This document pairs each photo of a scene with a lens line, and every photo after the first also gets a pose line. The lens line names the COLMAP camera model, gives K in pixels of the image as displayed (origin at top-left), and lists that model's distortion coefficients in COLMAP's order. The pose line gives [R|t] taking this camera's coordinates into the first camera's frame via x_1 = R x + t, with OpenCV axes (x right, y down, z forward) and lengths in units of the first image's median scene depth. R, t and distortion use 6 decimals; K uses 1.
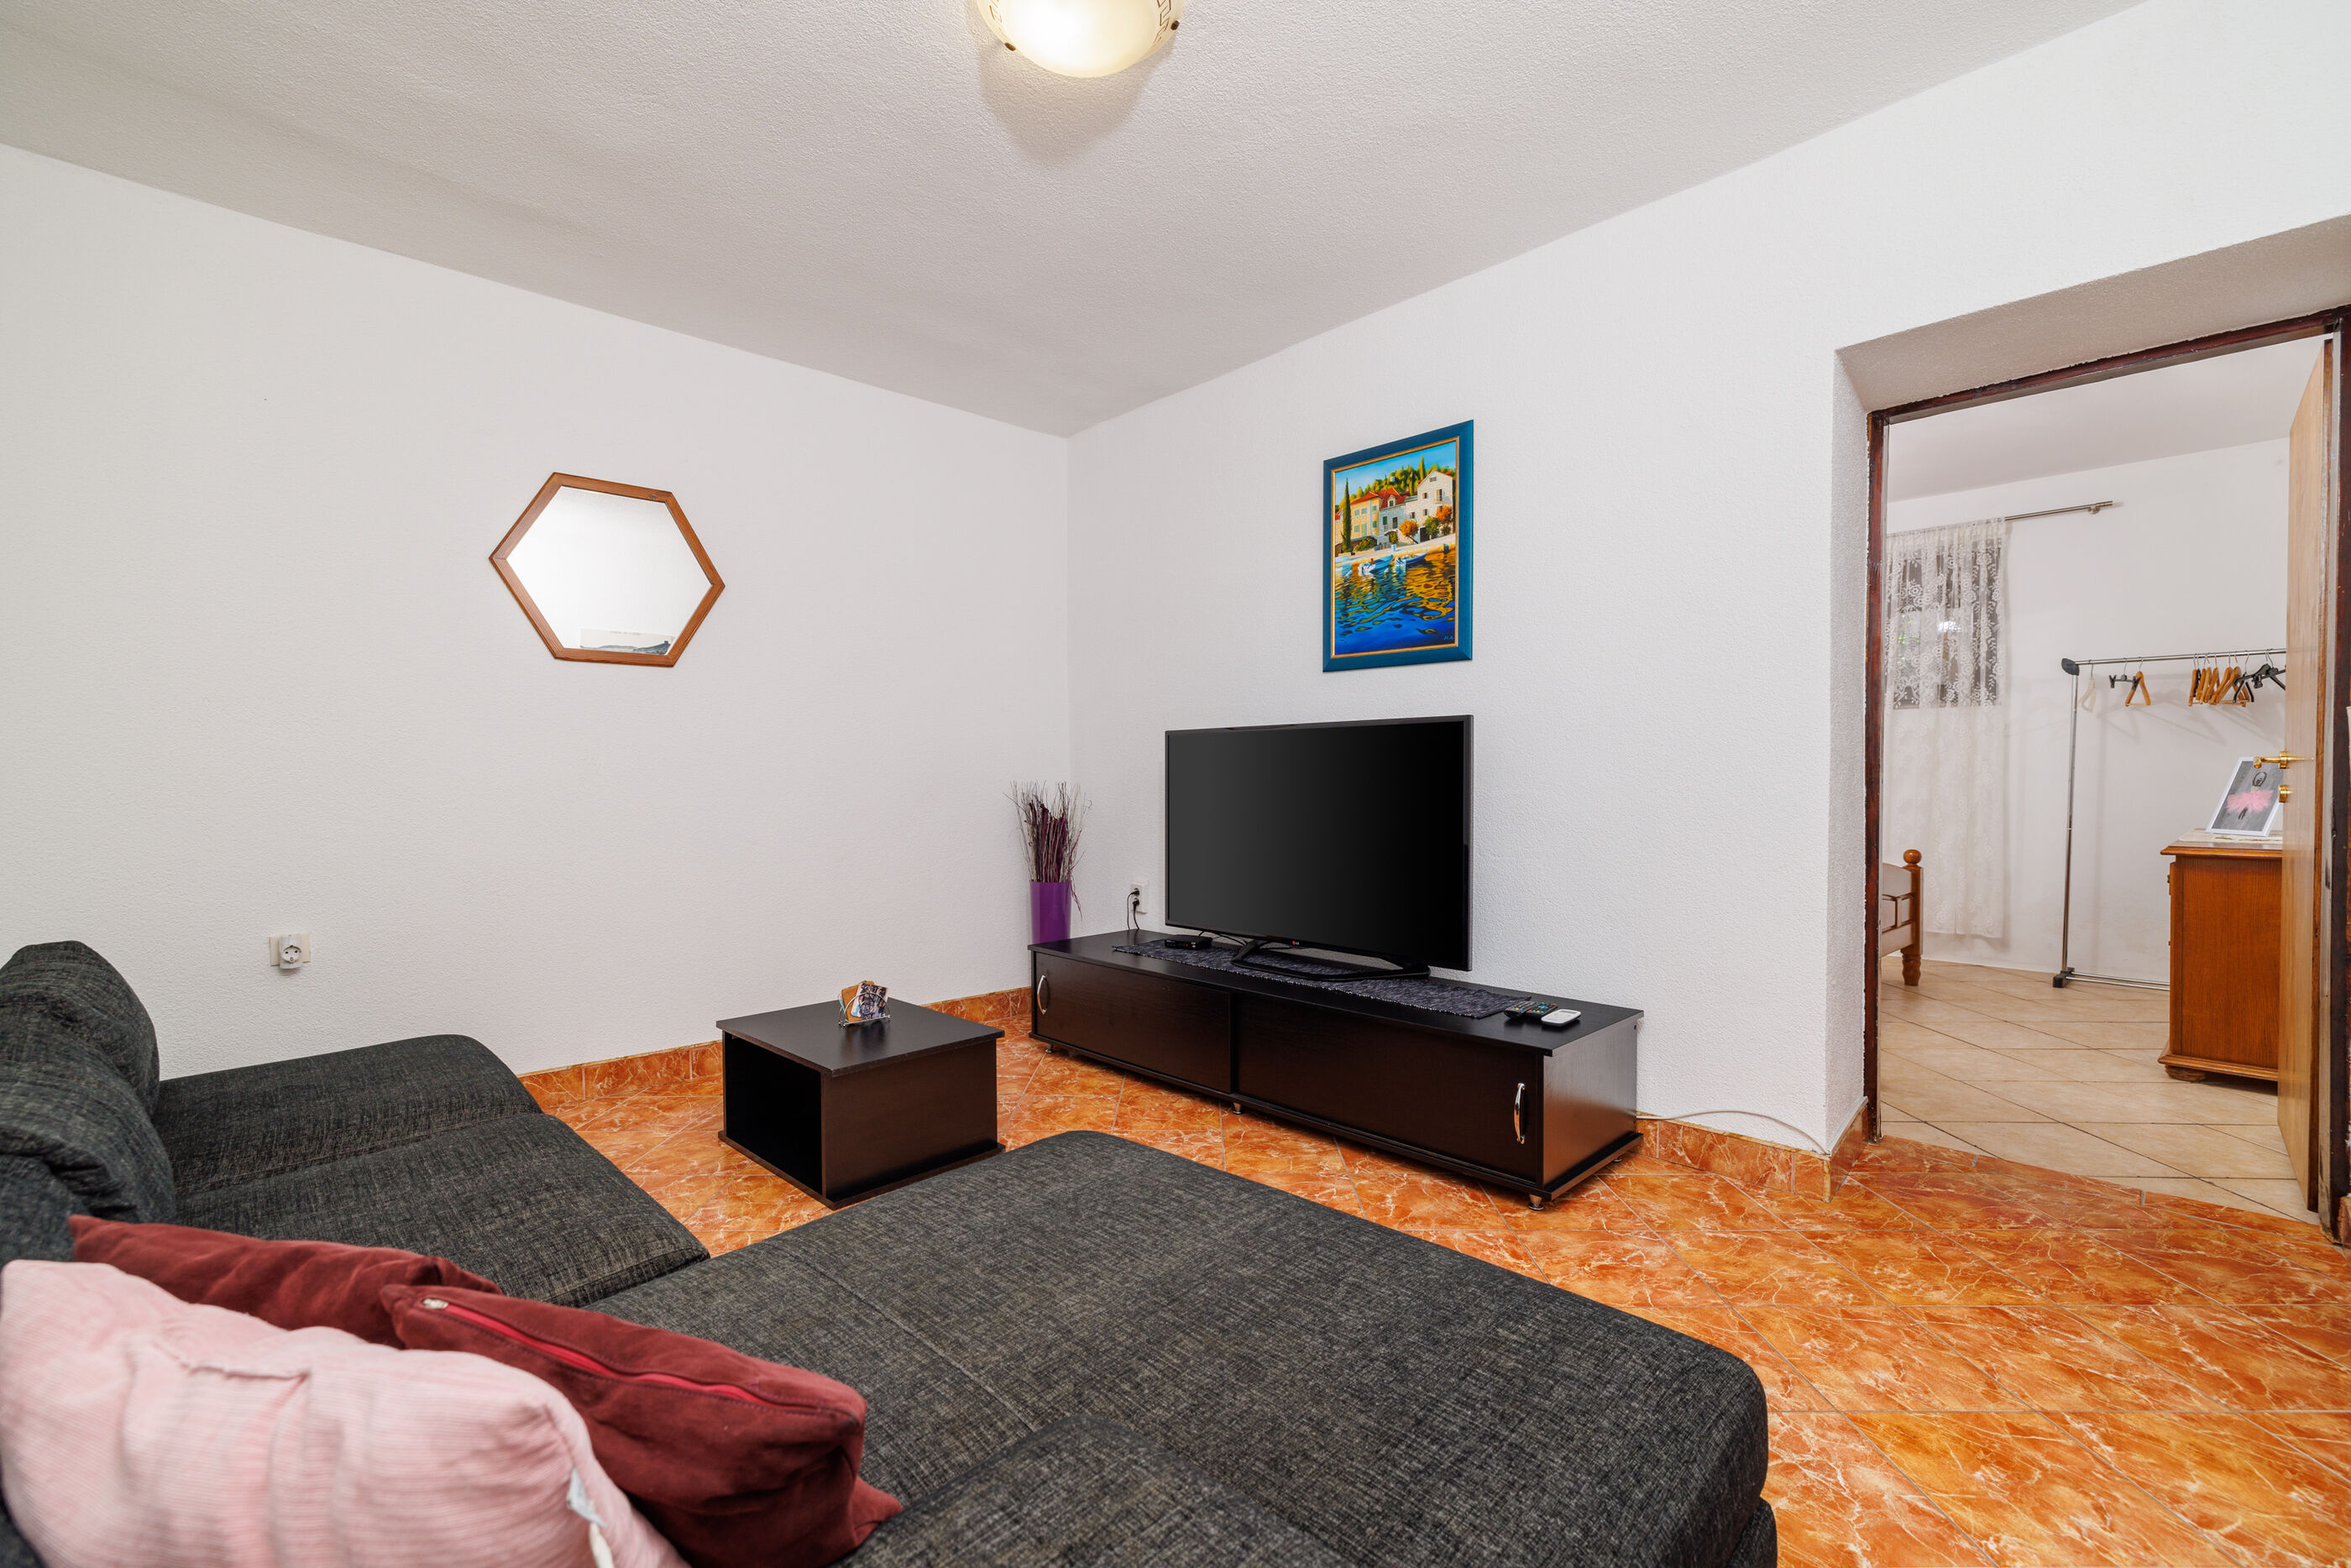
lens RADIAL K [[971.4, 0, 1166.7], [0, 971.4, 794.4], [0, 0, 1]] dist [0.003264, 0.000312]
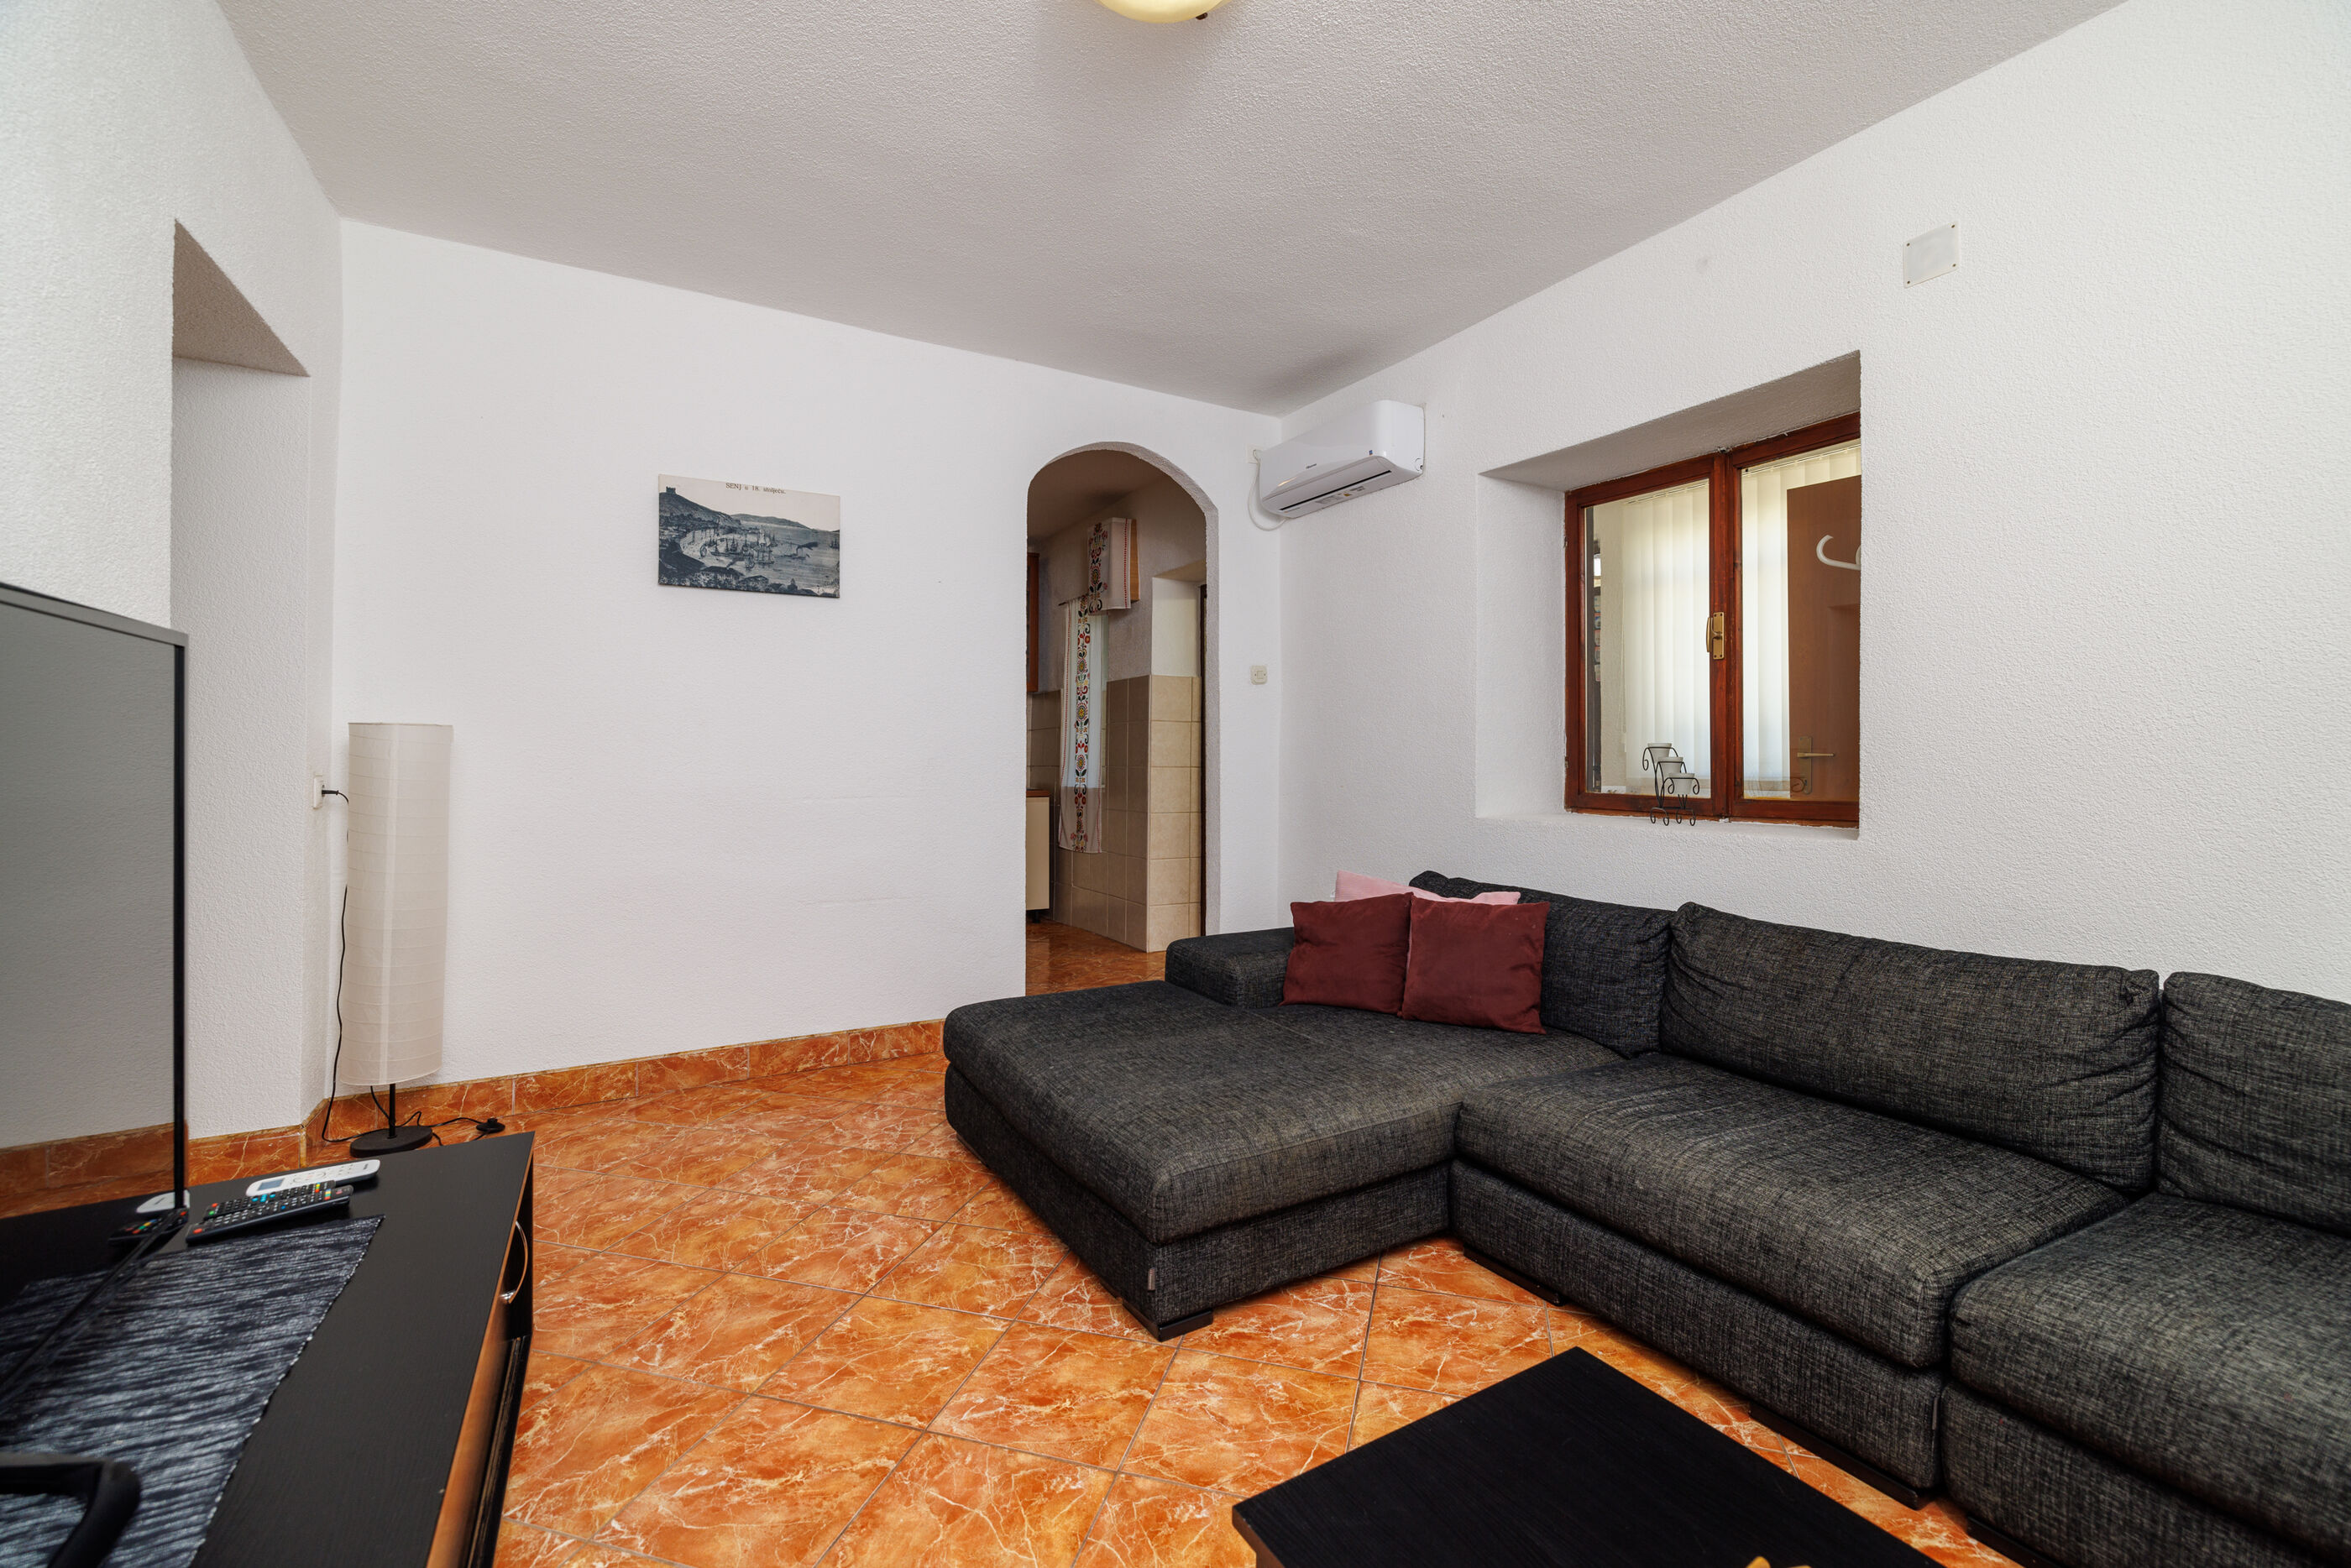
lens RADIAL K [[989.2, 0, 1160.4], [0, 989.2, 746.5], [0, 0, 1]] dist [-0.007323, 0.002023]
pose [[-0.961397, 0.006134, 0.275097, -0.206784], [0.006954, 0.999974, 0.002002, -0.025918], [-0.275077, 0.003838, -0.961414, 1.159190]]
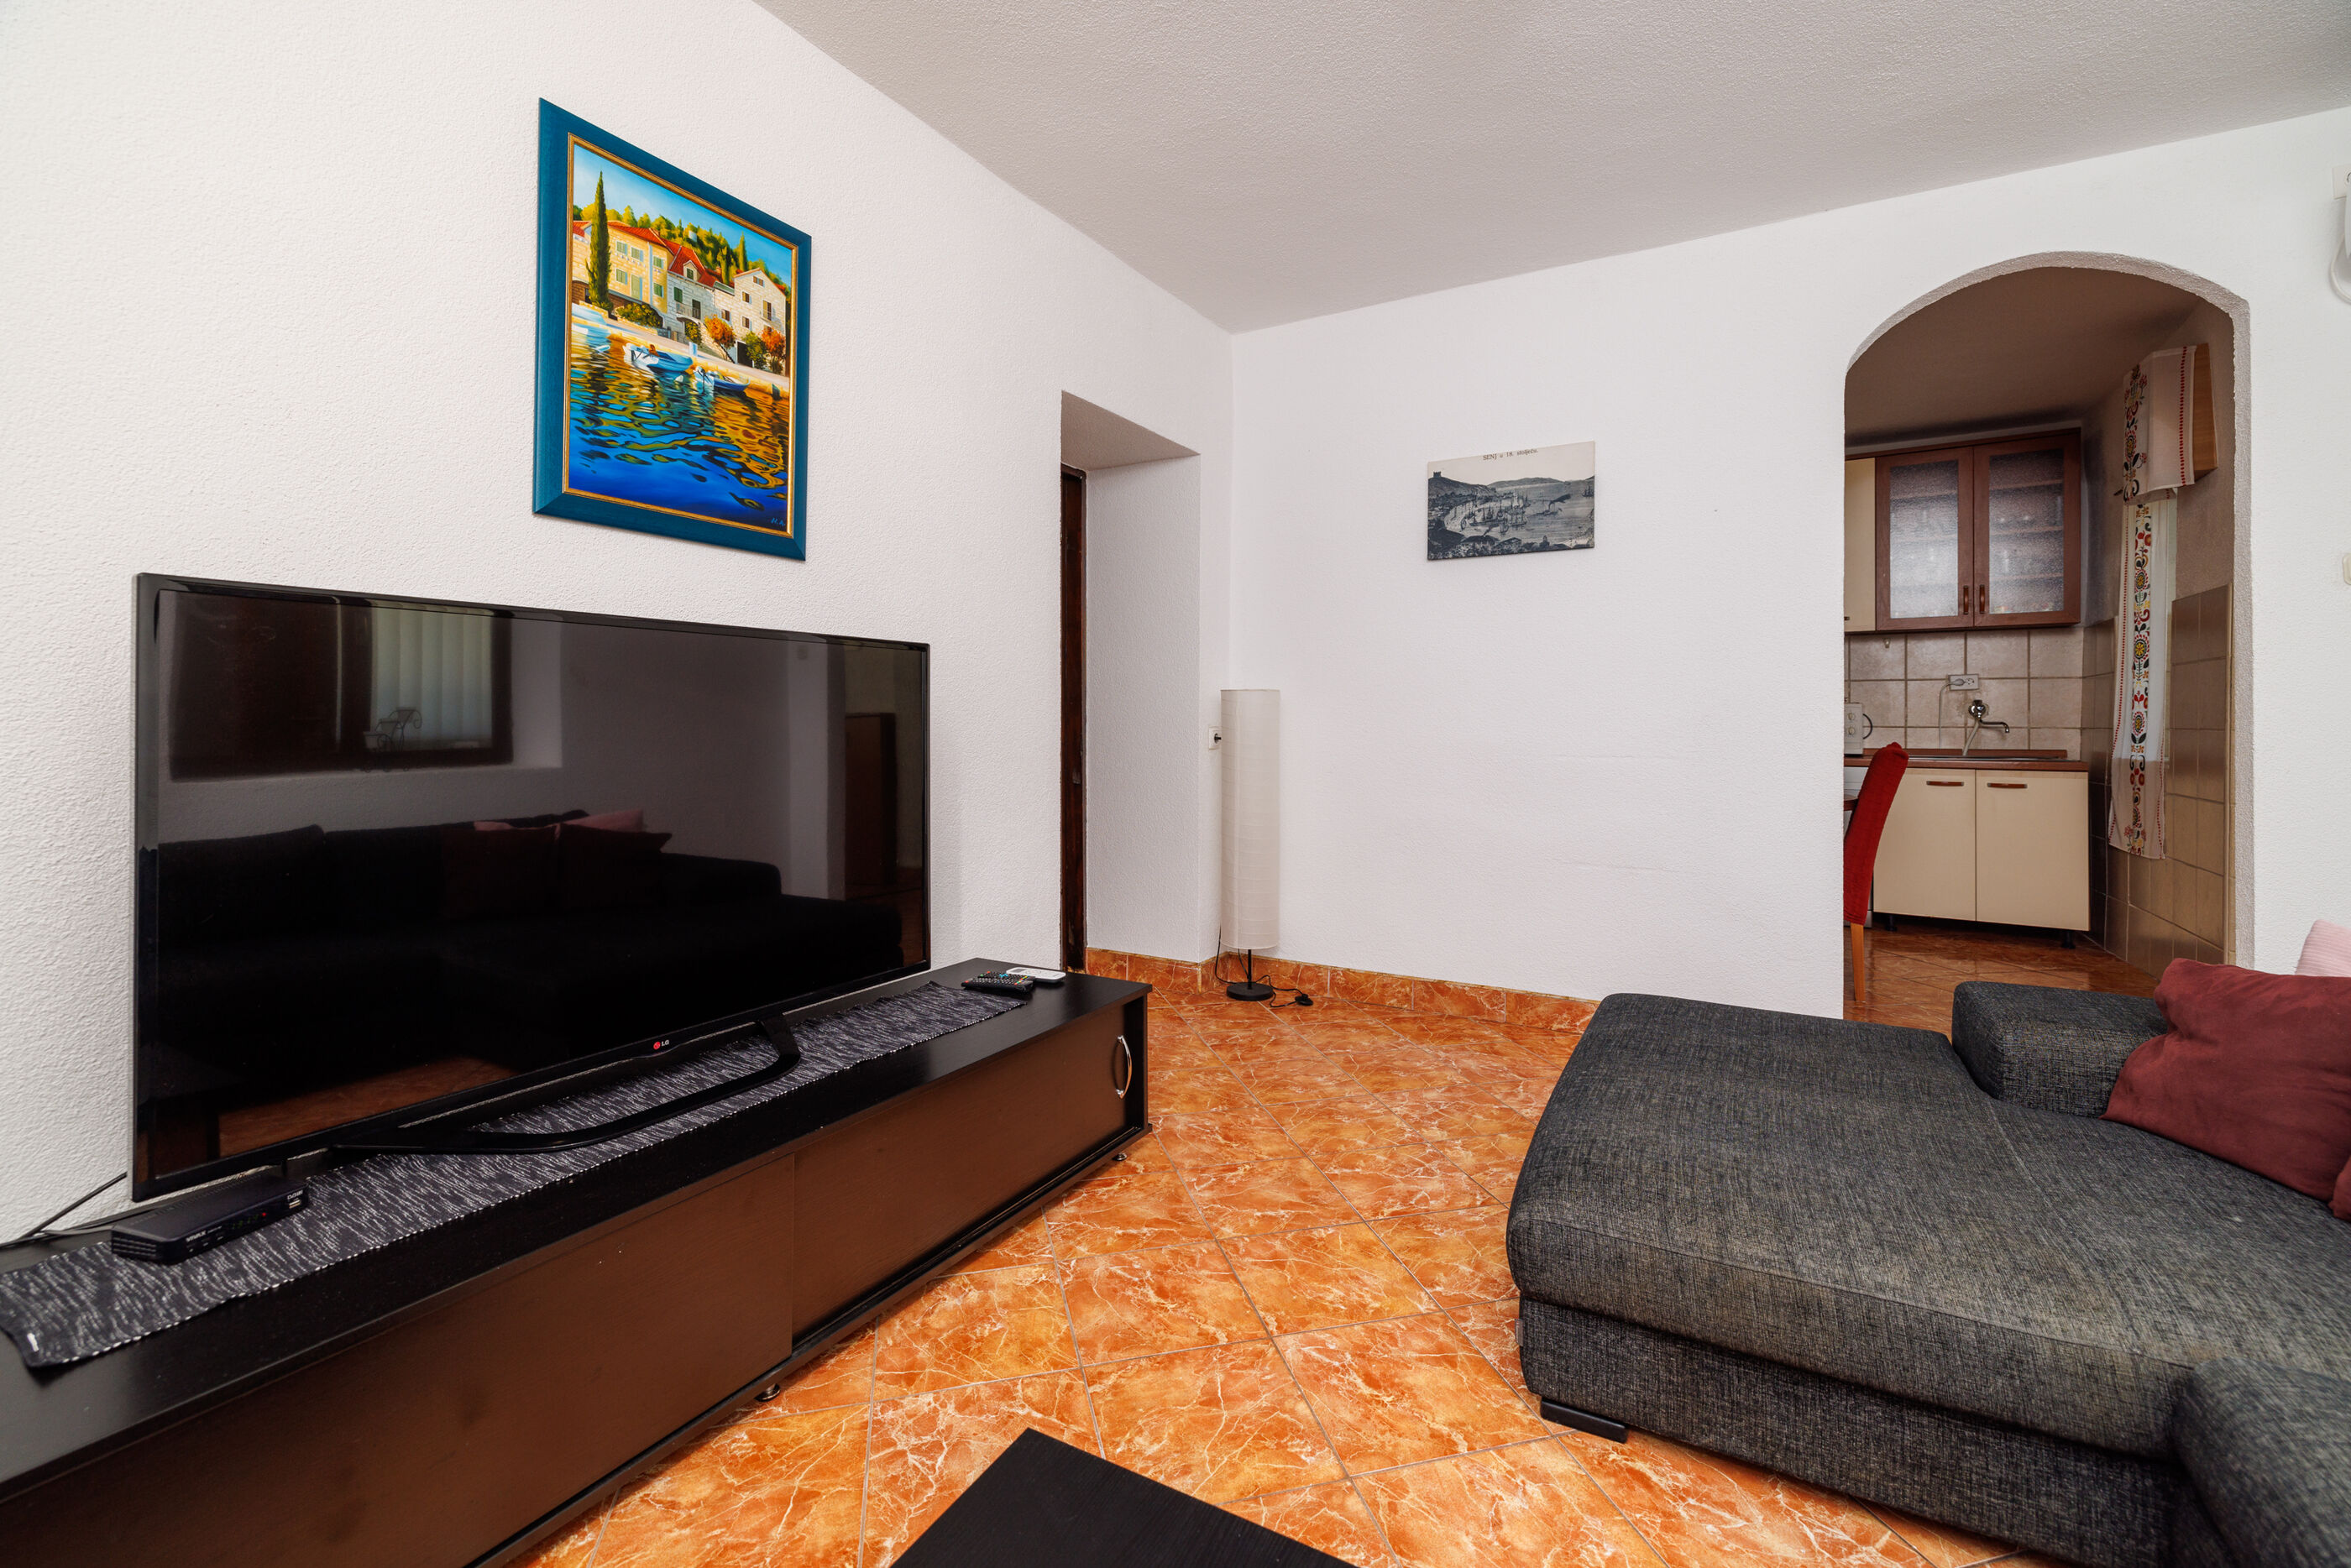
lens RADIAL K [[989.2, 0, 1188.4], [0, 989.2, 712.0], [0, 0, 1]] dist [-0.007323, 0.002023]
pose [[-0.259865, 0.006997, 0.965620, -0.462060], [0.013431, 0.999903, -0.003631, -0.018535], [-0.965552, 0.012025, -0.259934, 0.892787]]
